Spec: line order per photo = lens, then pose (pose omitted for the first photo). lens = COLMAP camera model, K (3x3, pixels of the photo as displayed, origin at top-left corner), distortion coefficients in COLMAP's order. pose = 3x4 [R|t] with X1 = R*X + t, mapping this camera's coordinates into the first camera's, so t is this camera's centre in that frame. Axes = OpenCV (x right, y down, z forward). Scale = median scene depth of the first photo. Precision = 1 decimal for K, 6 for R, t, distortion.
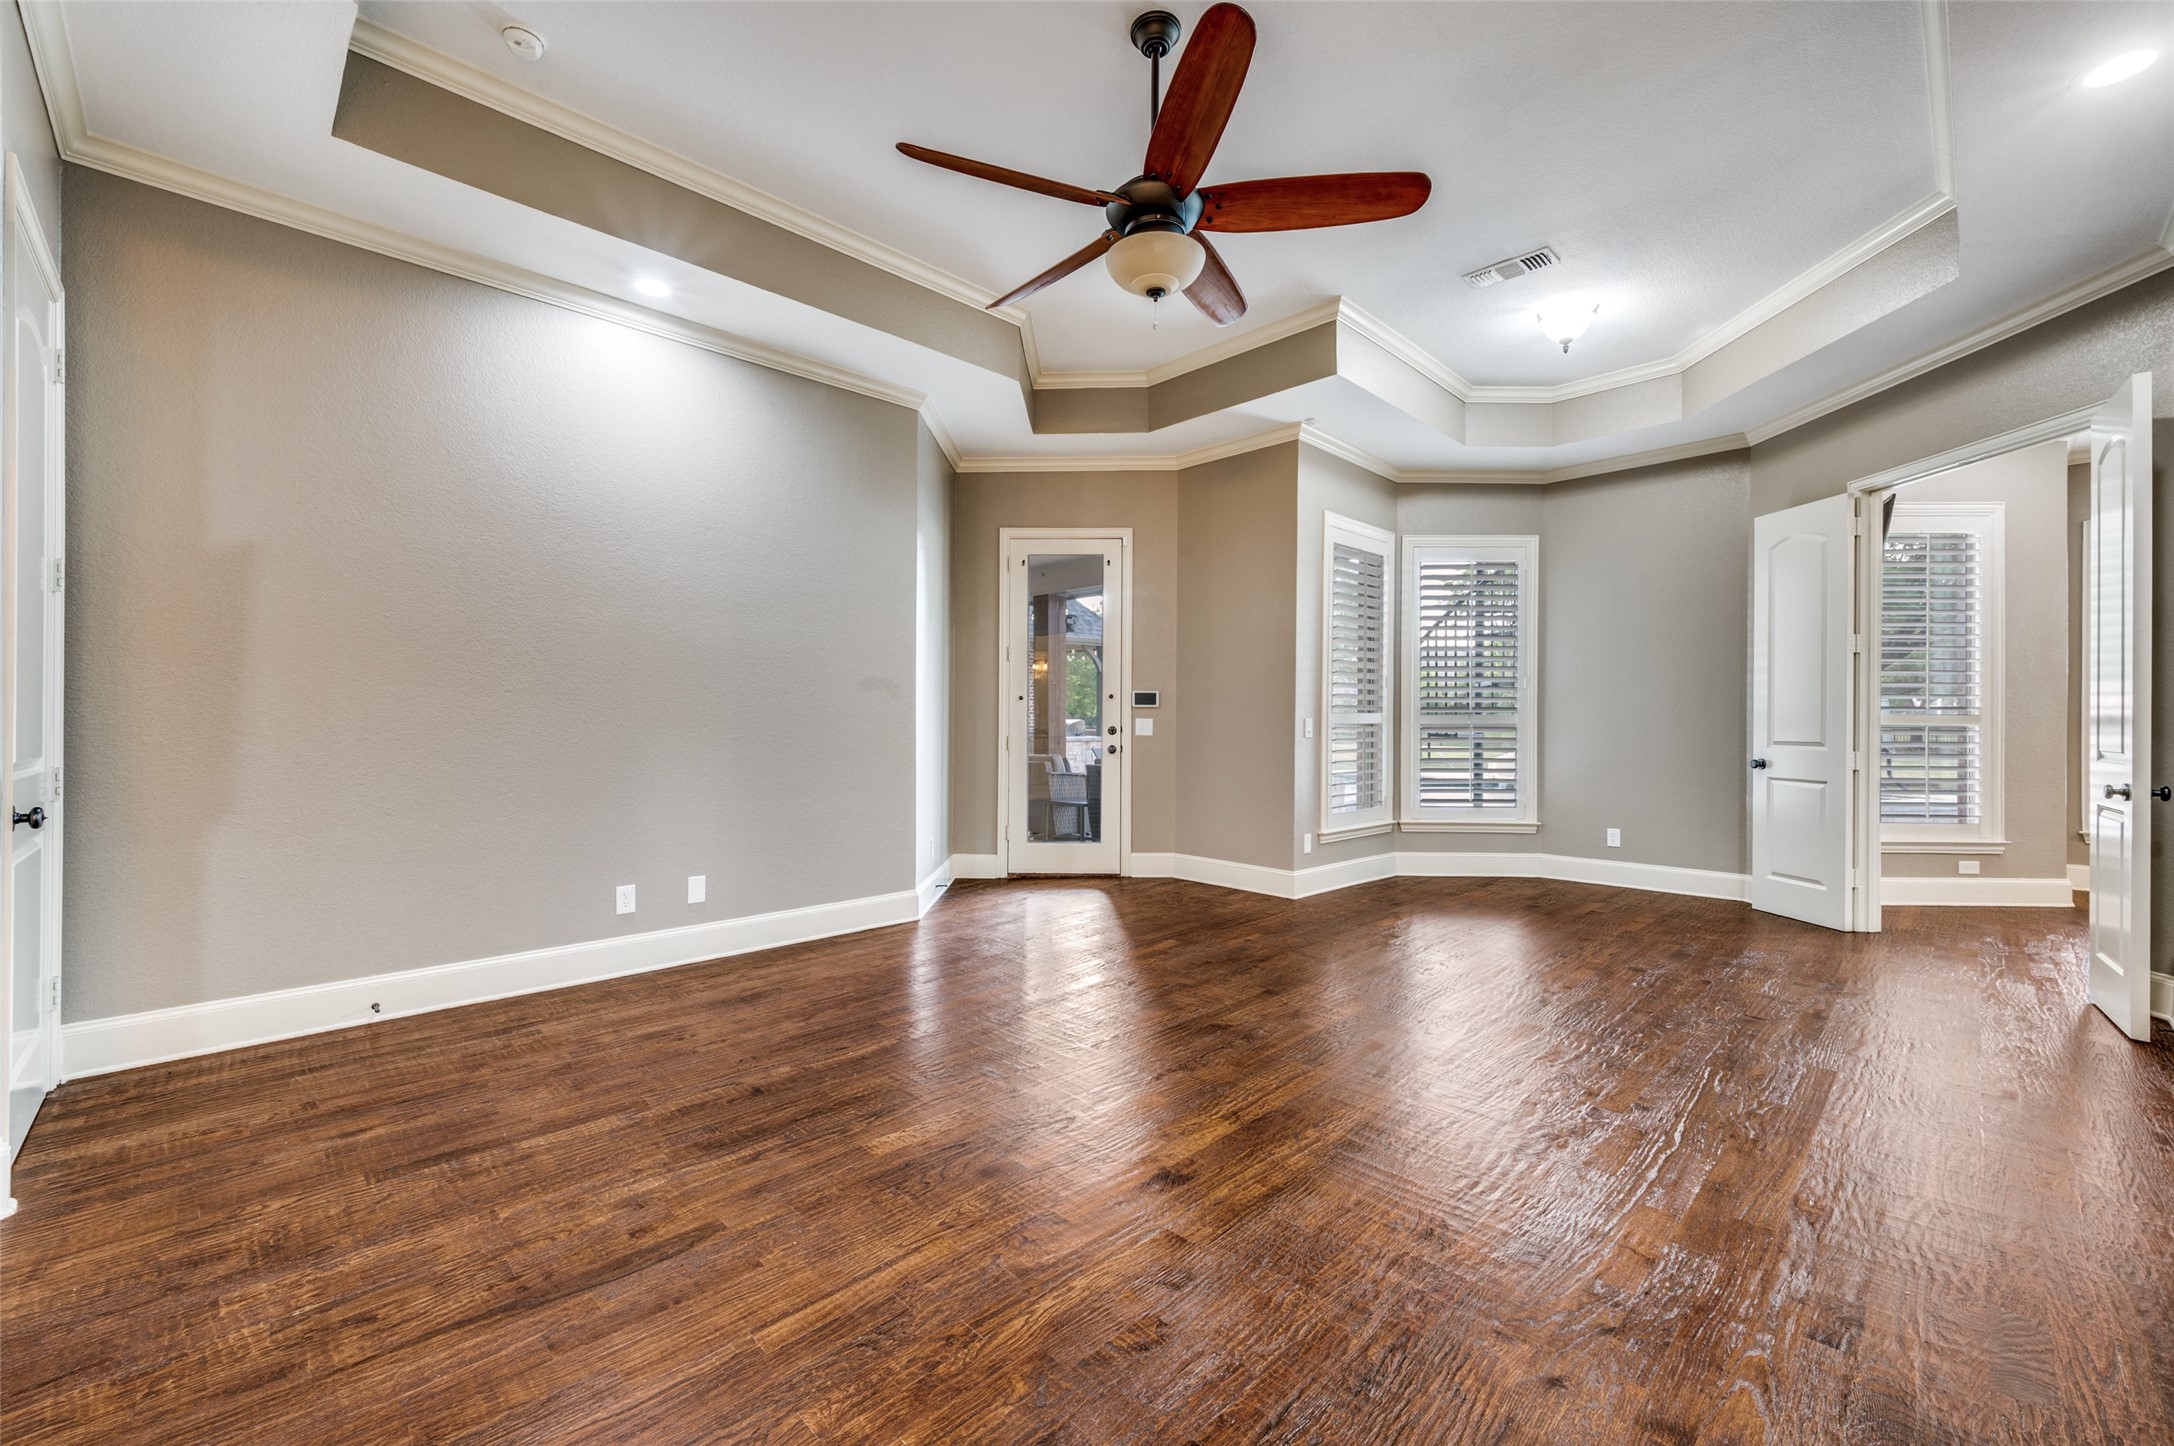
lens RADIAL K [[874.2, 0, 1091.3], [0, 874.2, 708.3], [0, 0, 1]] dist [-0.001044, -0.000092]
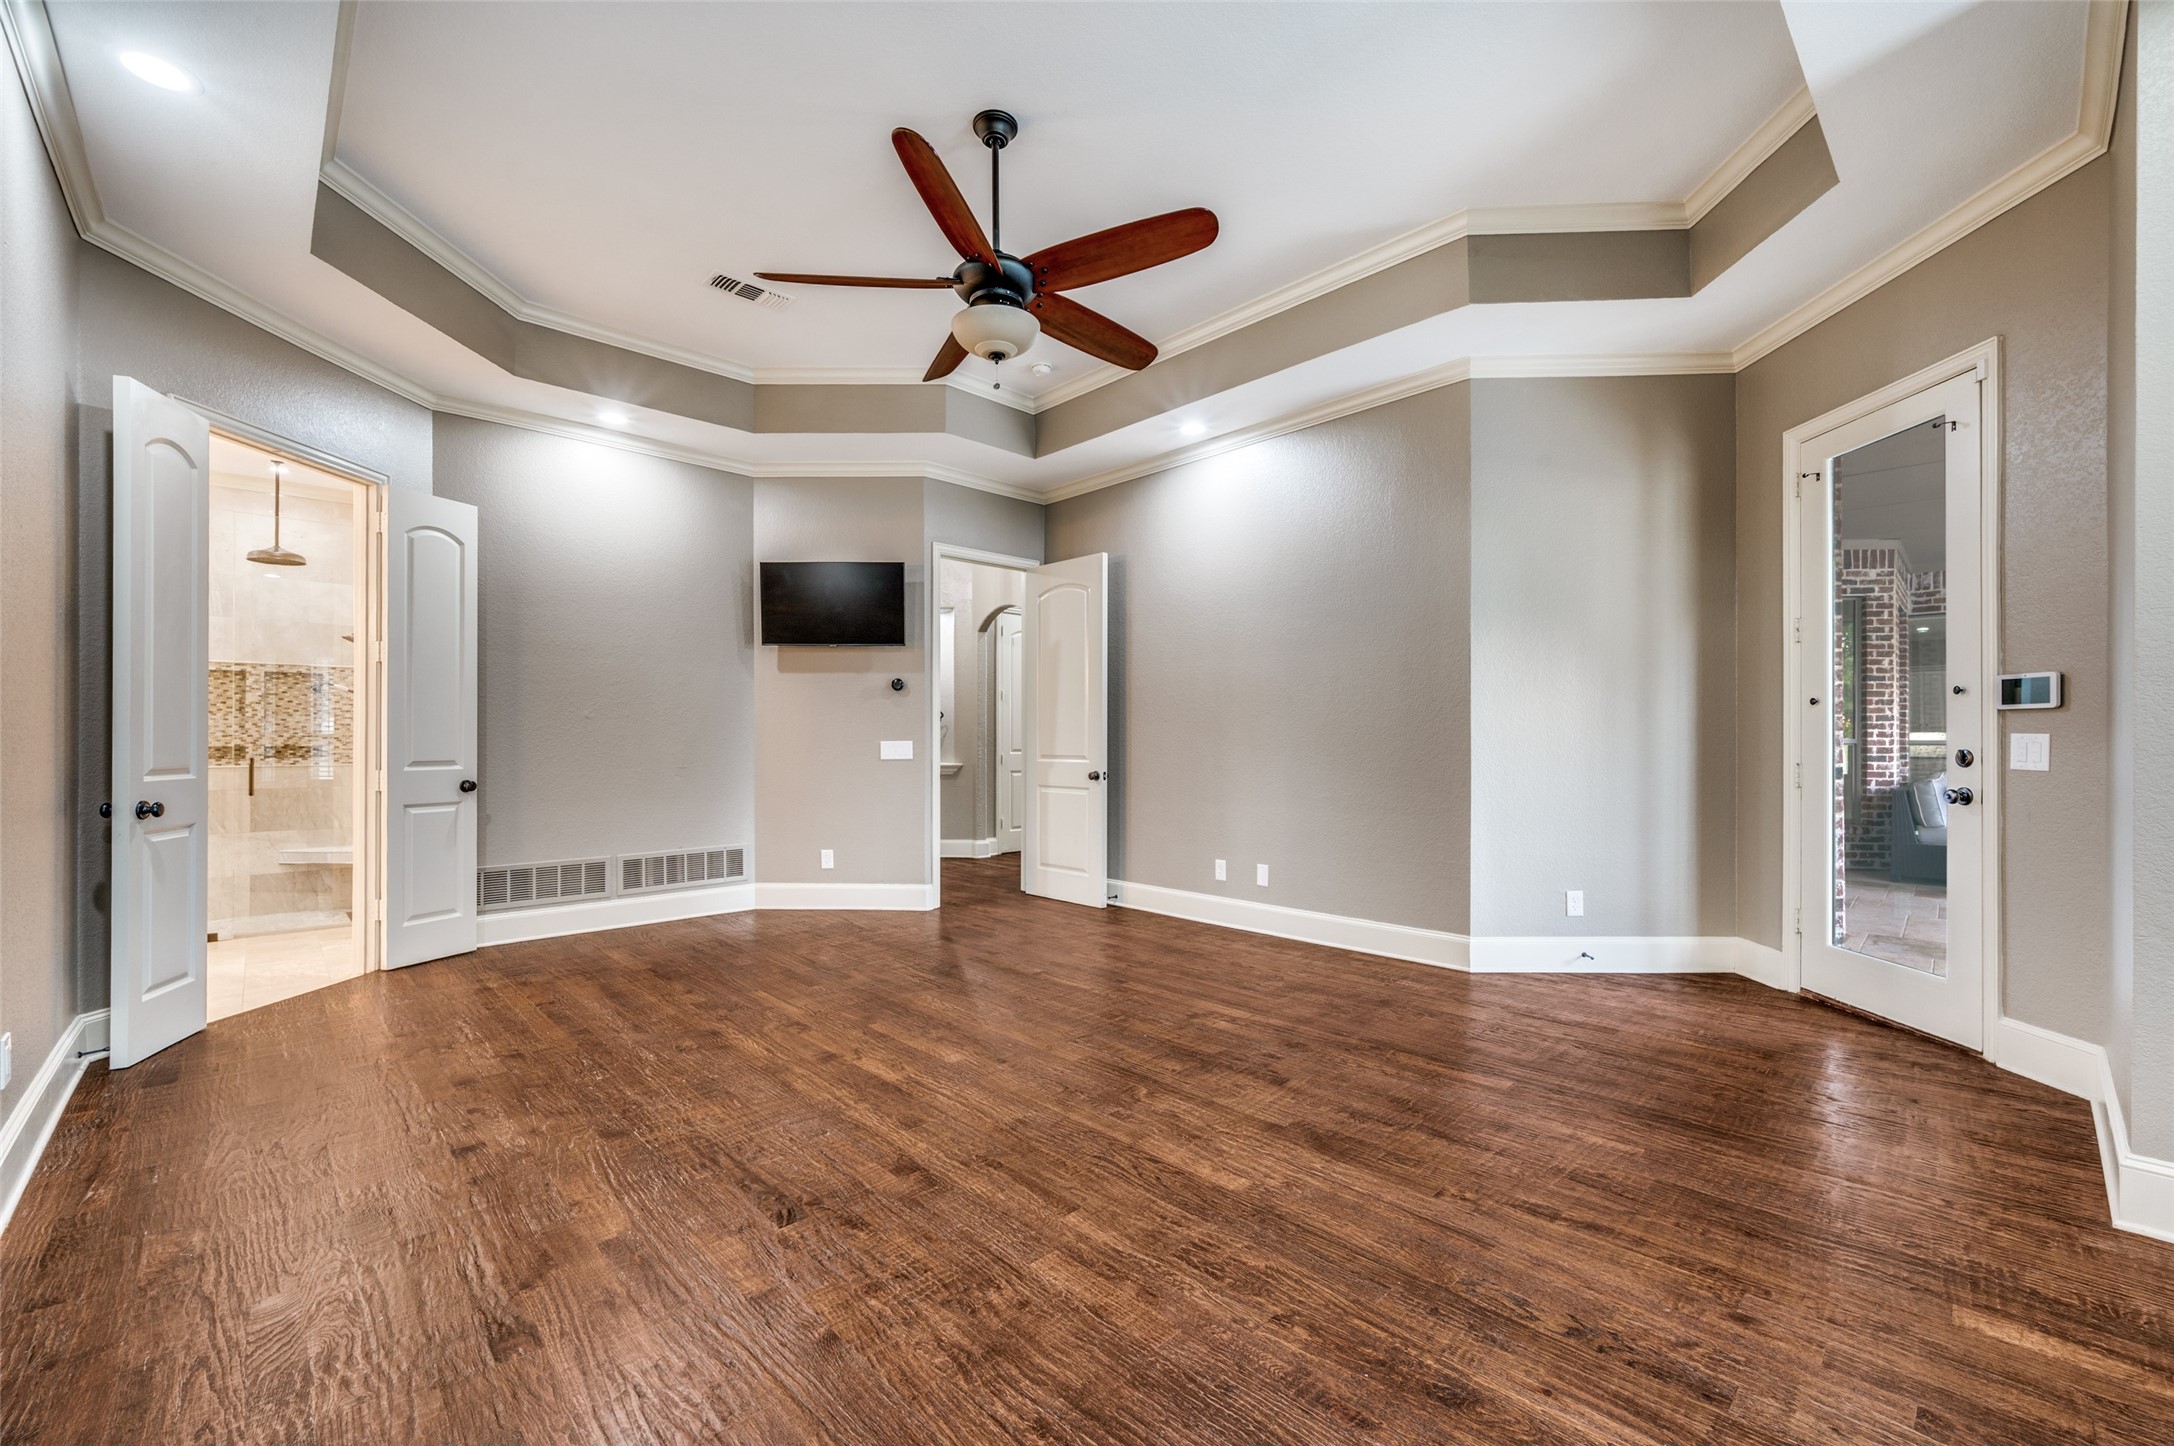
lens RADIAL K [[888.6, 0, 1087.0], [0, 888.6, 723.0], [0, 0, 1]] dist [-0.001573, -0.000061]
pose [[-0.020889, -0.022879, -0.999520, 0.581309], [0.010313, 0.999680, -0.023098, 0.012548], [0.999729, -0.010790, -0.020646, 0.551576]]
